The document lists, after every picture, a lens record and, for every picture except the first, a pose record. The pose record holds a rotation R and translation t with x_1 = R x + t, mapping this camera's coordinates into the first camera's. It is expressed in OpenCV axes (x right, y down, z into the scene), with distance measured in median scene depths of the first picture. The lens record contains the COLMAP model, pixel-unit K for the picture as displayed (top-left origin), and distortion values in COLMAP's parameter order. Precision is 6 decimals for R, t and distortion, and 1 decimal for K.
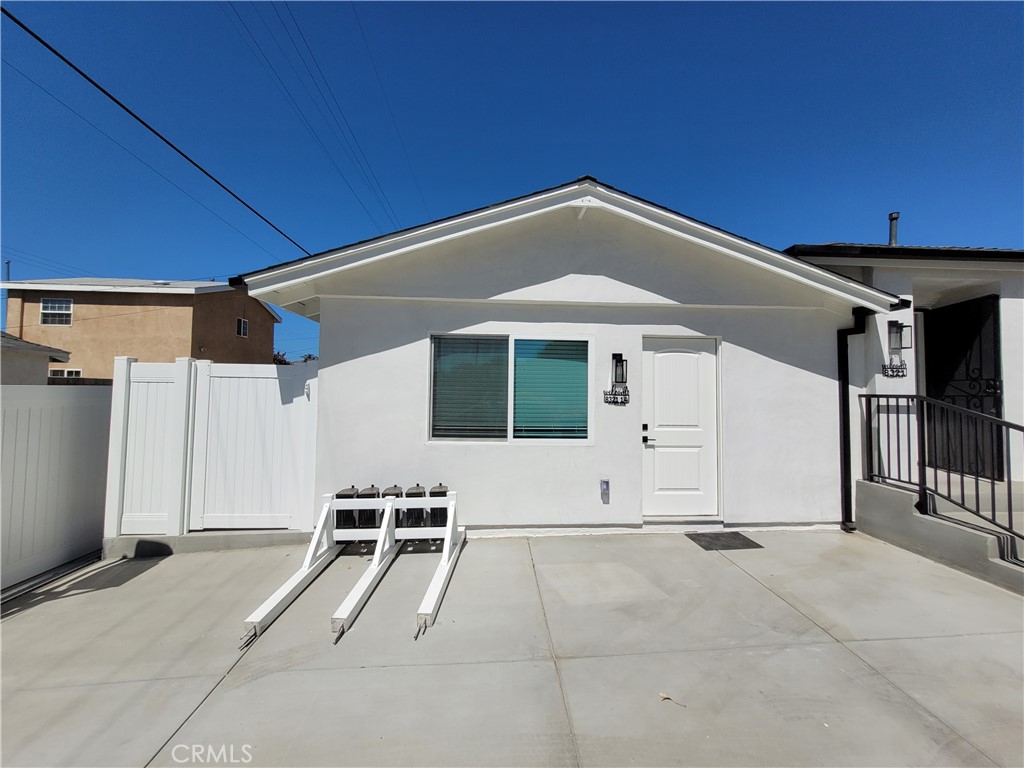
lens RADIAL K [[399.3, 0, 512.0], [0, 399.3, 384.0], [0, 0, 1]] dist [-0.001216, -0.000135]
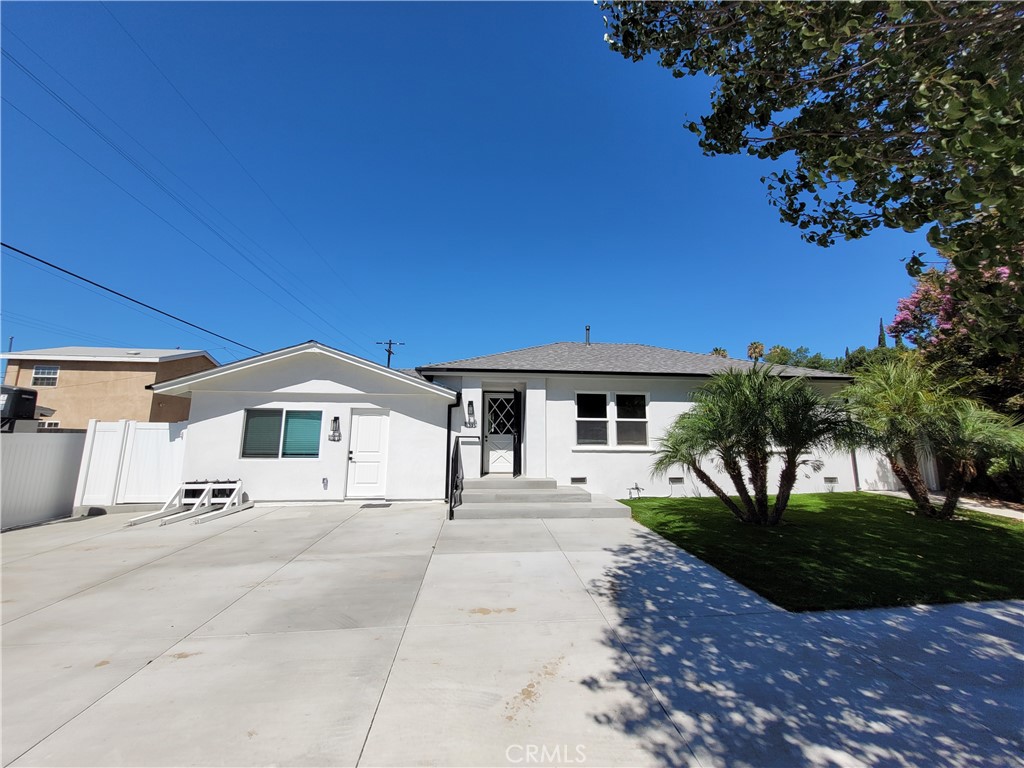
lens RADIAL K [[399.3, 0, 512.0], [0, 399.3, 384.0], [0, 0, 1]] dist [-0.001216, -0.000135]
pose [[0.999439, -0.000015, 0.033497, 1.107693], [0.004005, 0.992878, -0.119071, 0.006256], [-0.033257, 0.119139, 0.992320, -1.128159]]
